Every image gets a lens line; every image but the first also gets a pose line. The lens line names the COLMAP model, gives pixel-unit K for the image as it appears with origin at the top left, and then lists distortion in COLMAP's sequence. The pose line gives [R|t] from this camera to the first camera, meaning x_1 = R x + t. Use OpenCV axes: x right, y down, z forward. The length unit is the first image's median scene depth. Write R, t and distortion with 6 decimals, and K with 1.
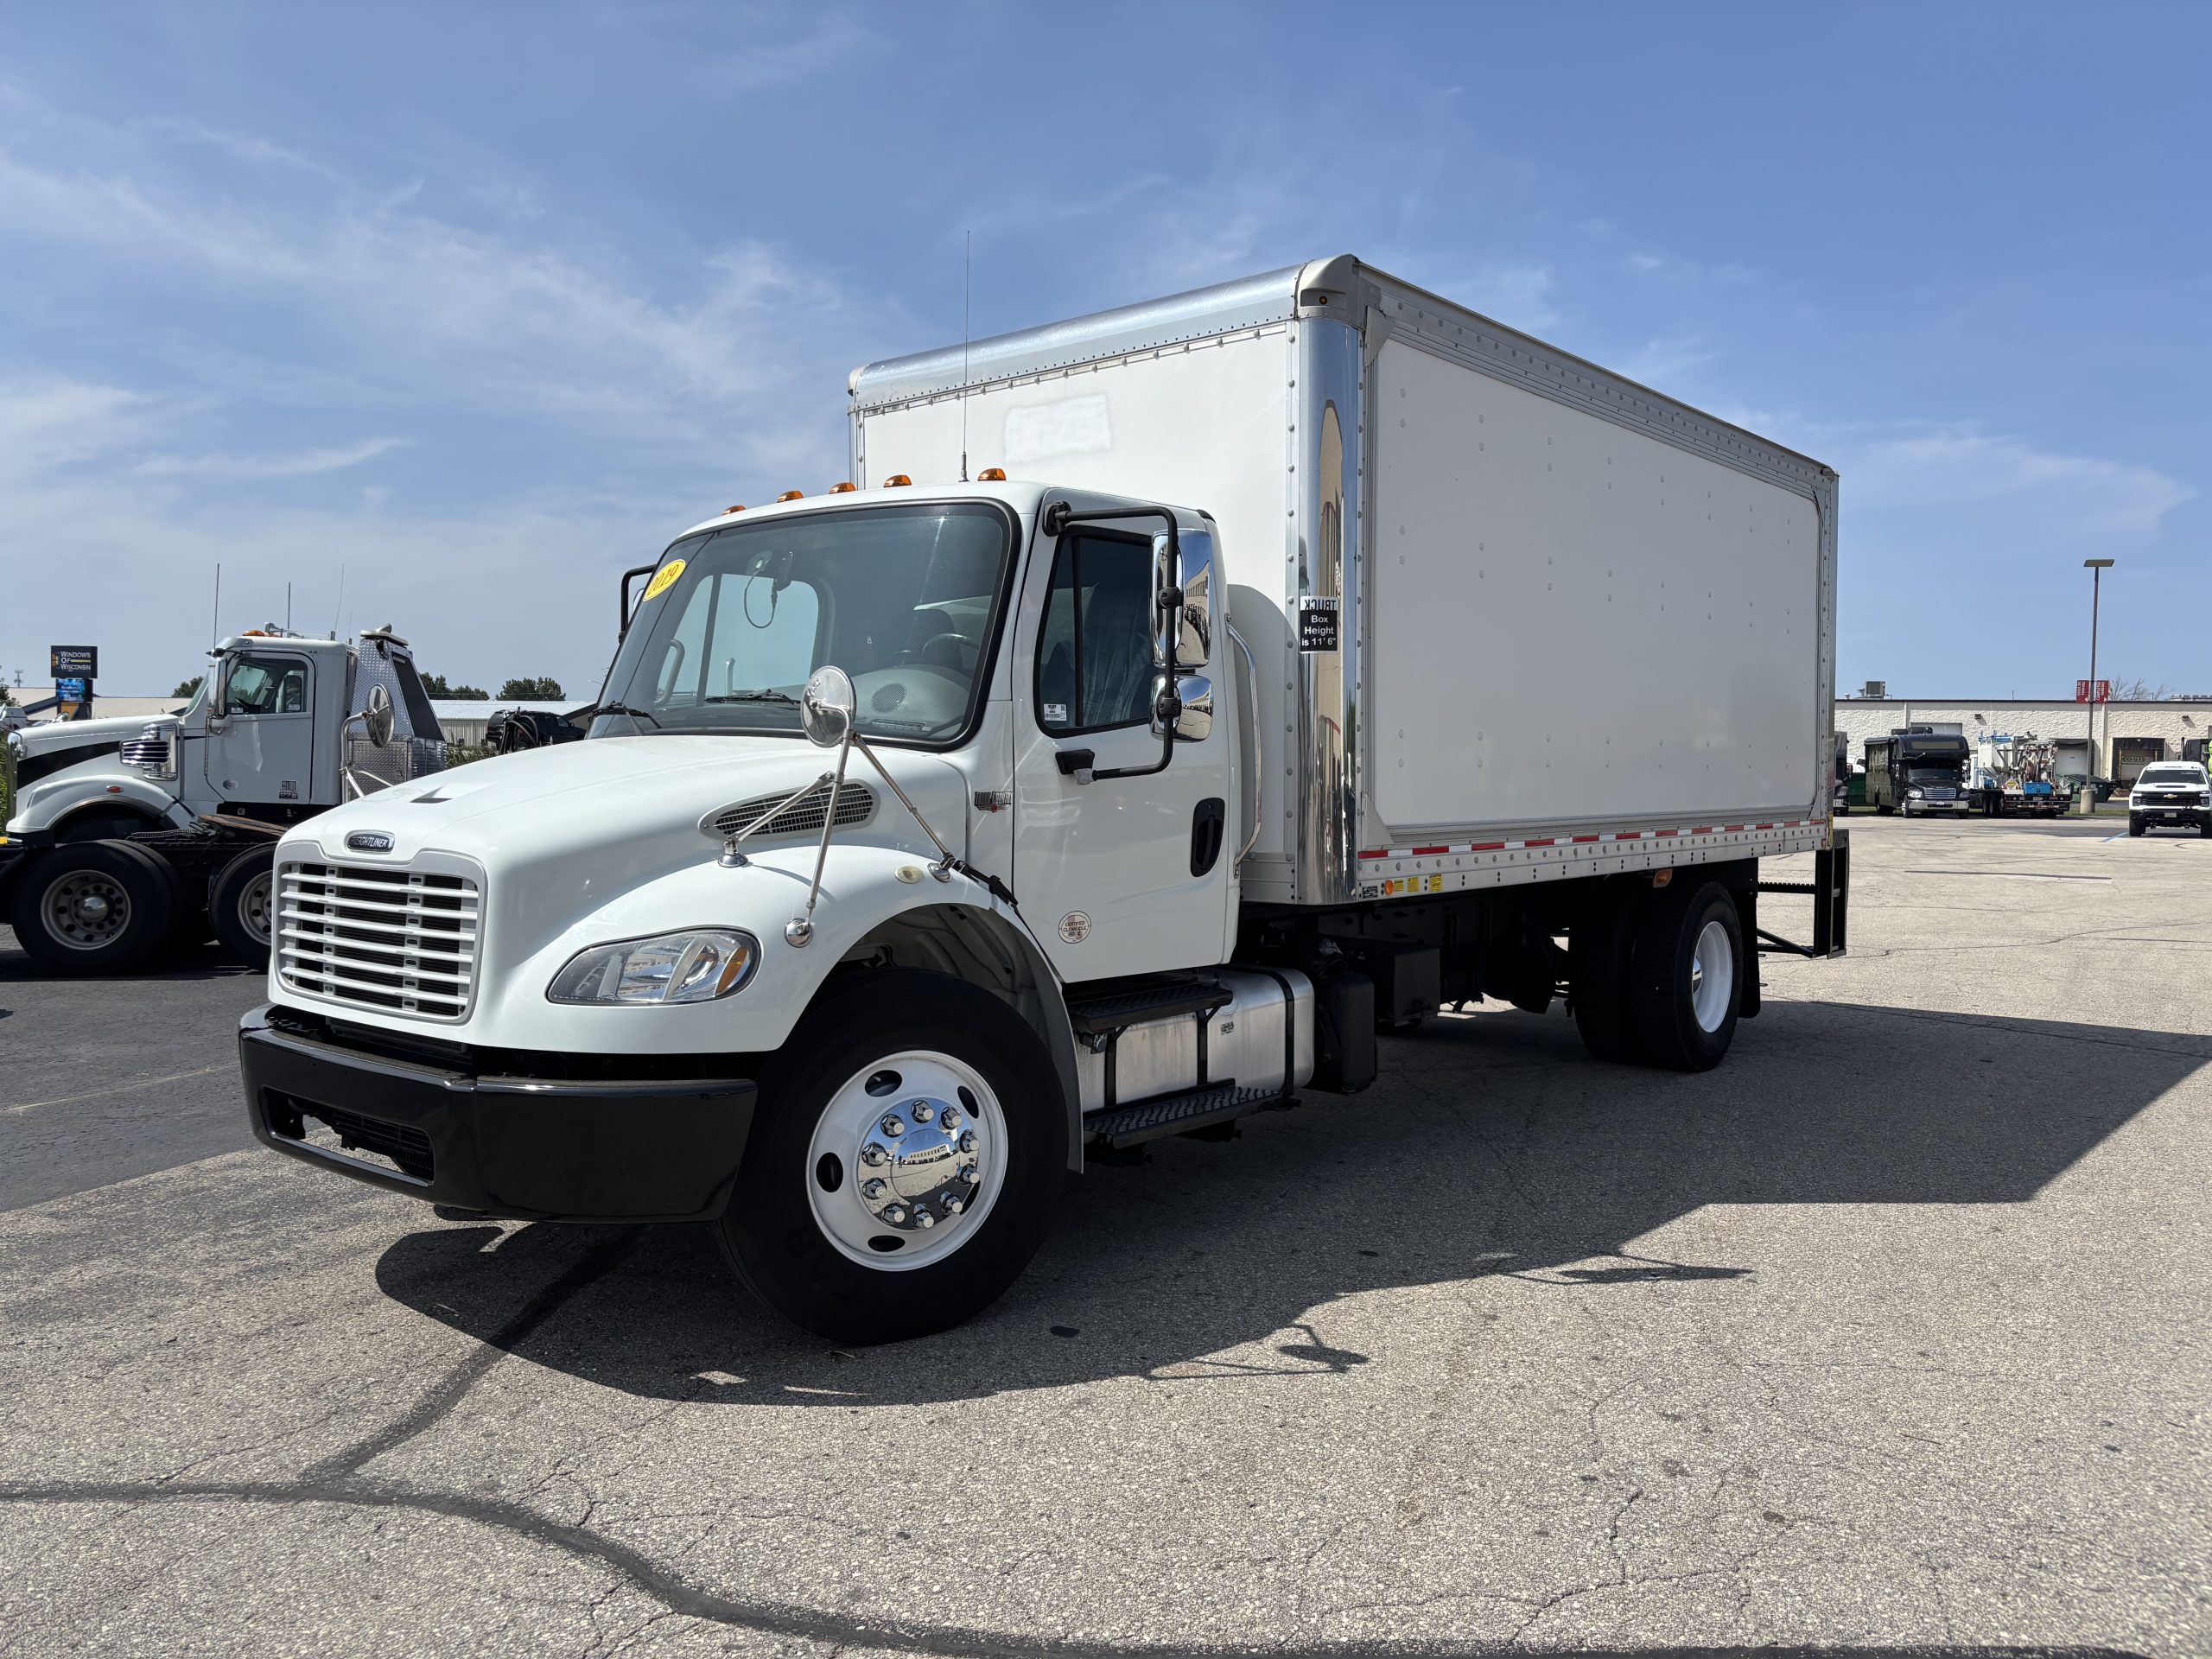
lens RADIAL K [[1824.6, 0, 1079.4], [0, 1824.6, 826.8], [0, 0, 1]] dist [0.093139, -0.177972]
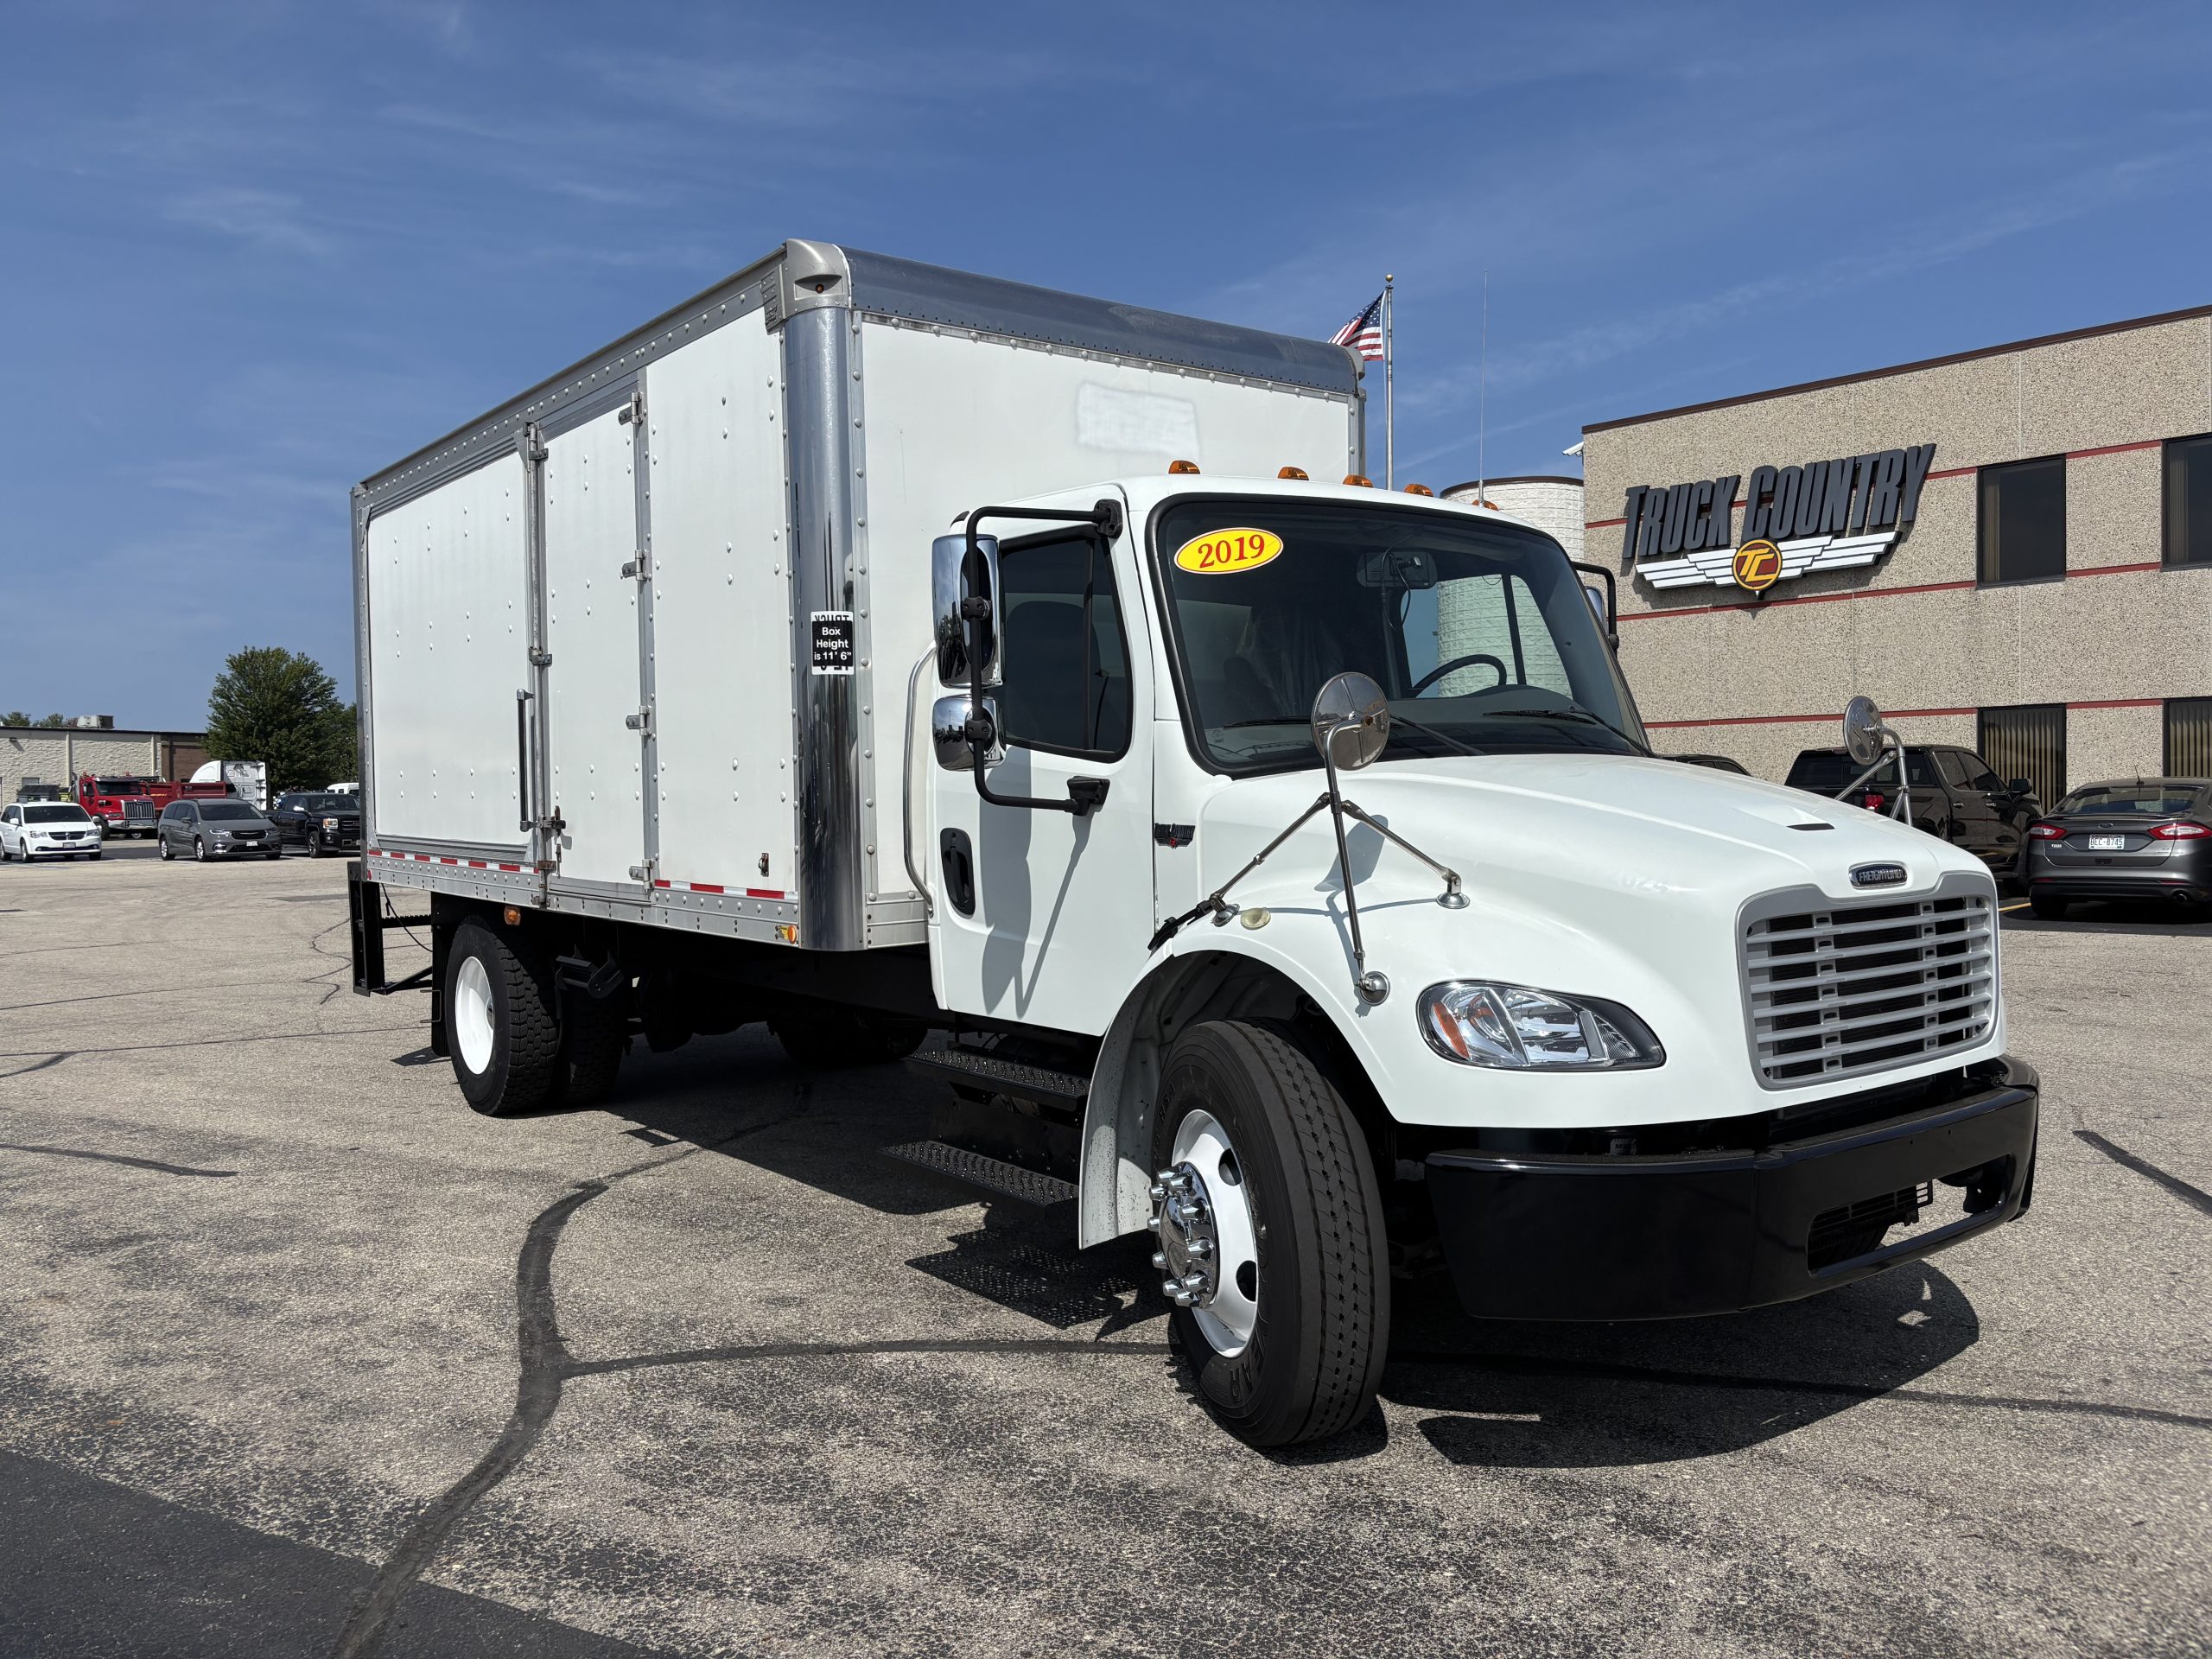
lens RADIAL K [[1824.6, 0, 1079.4], [0, 1824.6, 826.8], [0, 0, 1]] dist [0.093139, -0.177972]
pose [[0.159099, -0.047310, 0.986128, -1.146403], [0.061445, 0.997389, 0.037937, -0.062638], [-0.985349, 0.054557, 0.161590, 1.085466]]
